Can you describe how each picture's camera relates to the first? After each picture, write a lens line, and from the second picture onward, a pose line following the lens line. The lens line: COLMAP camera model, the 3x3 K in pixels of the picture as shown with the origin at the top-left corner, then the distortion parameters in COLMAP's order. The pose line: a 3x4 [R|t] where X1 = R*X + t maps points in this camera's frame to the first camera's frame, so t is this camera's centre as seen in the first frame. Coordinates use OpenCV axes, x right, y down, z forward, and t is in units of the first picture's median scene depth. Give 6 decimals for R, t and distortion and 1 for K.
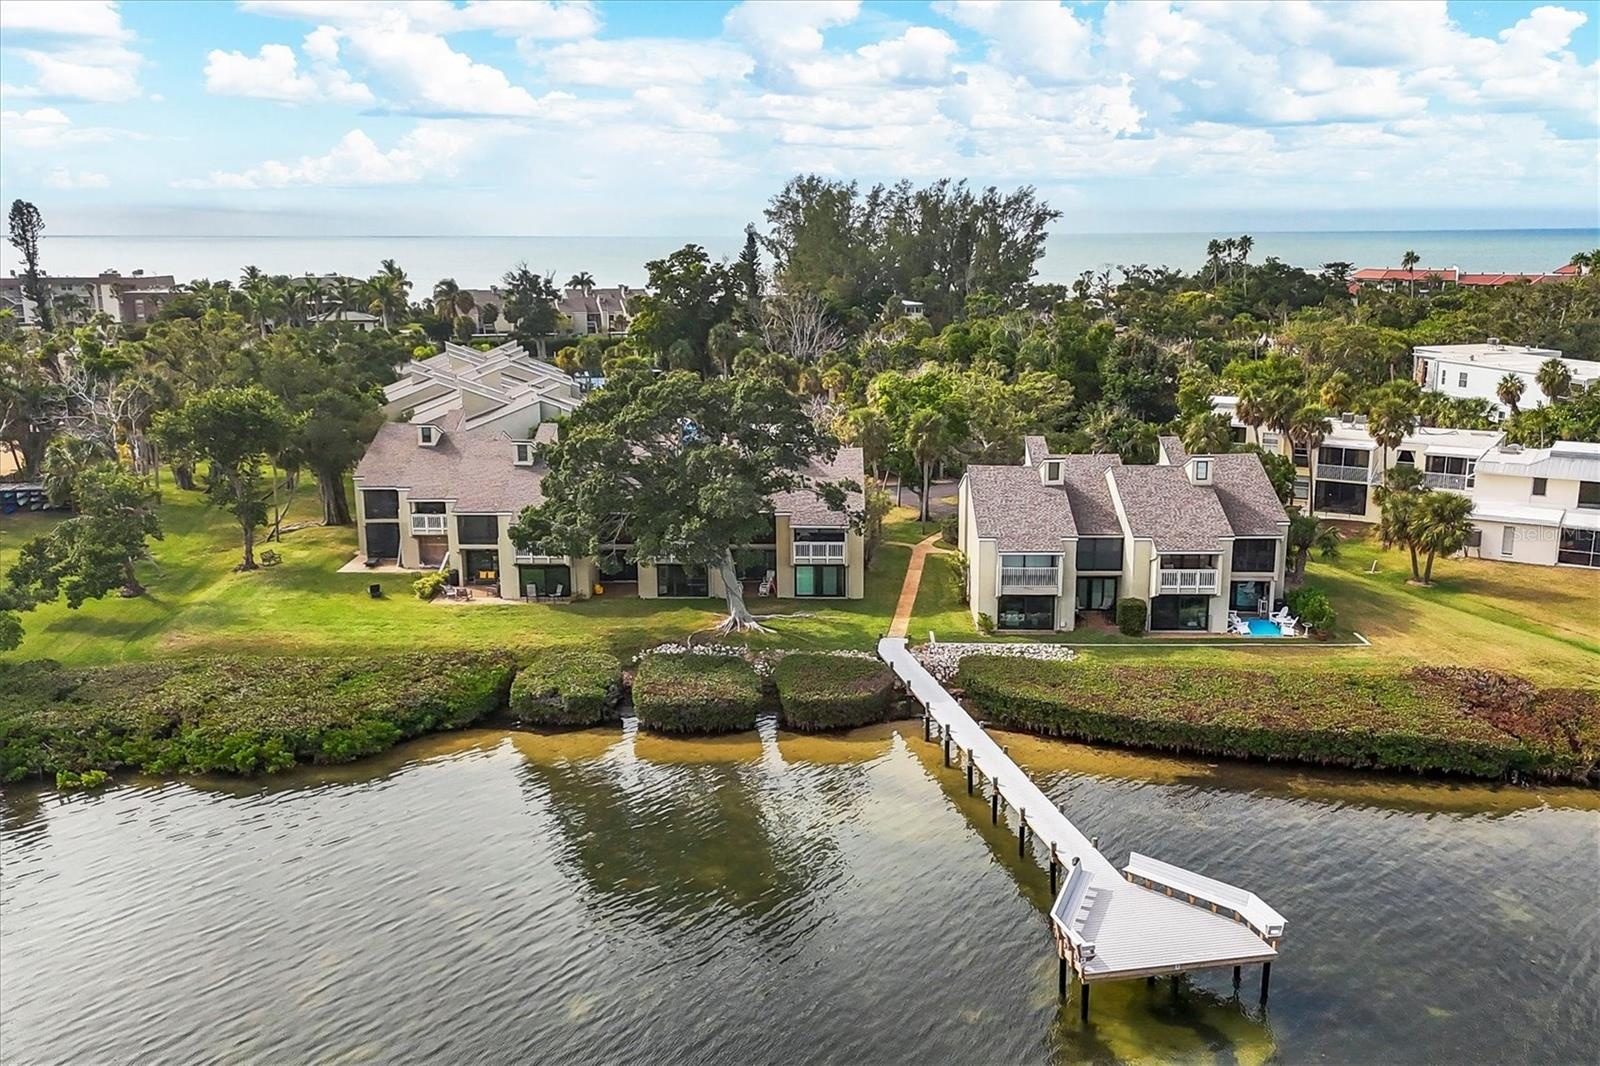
lens RADIAL K [[1391.7, 0, 797.4], [0, 1391.7, 534.9], [0, 0, 1]] dist [0.073504, -0.067193]
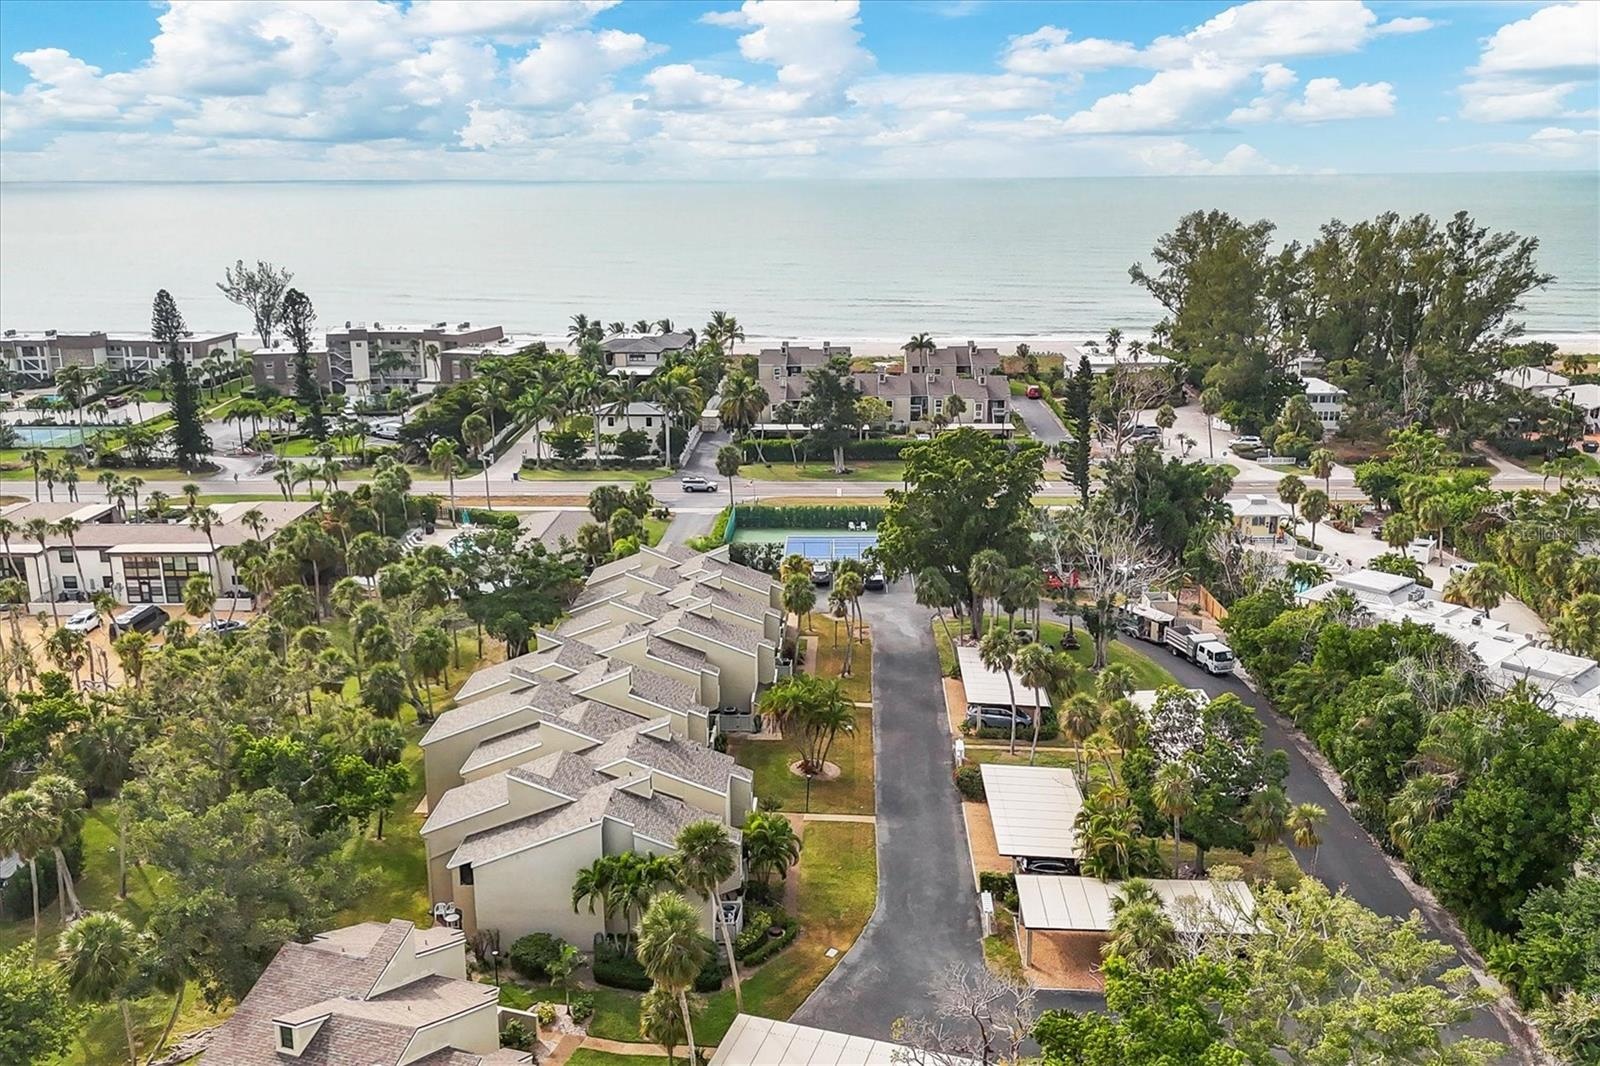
lens RADIAL K [[1391.7, 0, 797.4], [0, 1391.7, 534.9], [0, 0, 1]] dist [0.073504, -0.067193]
pose [[0.954782, 0.071584, -0.288559, 0.102175], [-0.060919, 0.997092, 0.045785, -0.338079], [0.290997, -0.026136, 0.956367, 0.521387]]
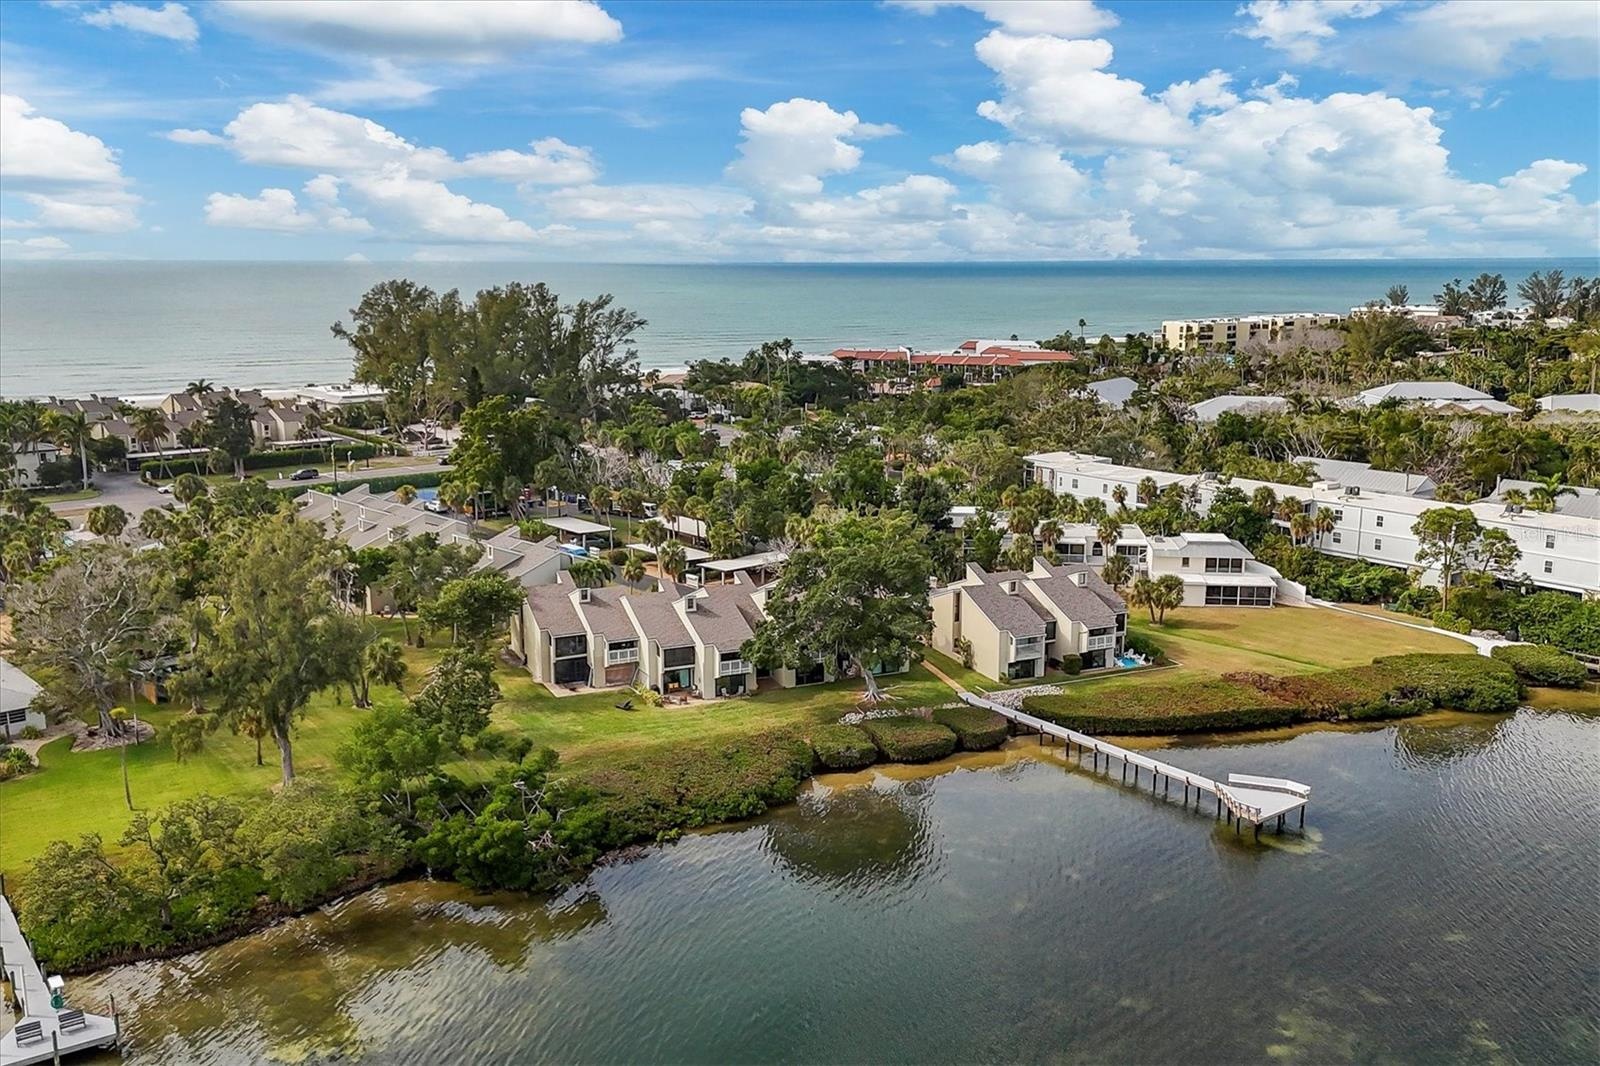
lens RADIAL K [[1391.7, 0, 797.4], [0, 1391.7, 534.9], [0, 0, 1]] dist [0.073504, -0.067193]
pose [[0.900785, -0.080345, 0.426767, -0.725448], [0.088564, 0.996070, 0.000589, -0.122080], [-0.425138, 0.037266, 0.904361, -0.425427]]
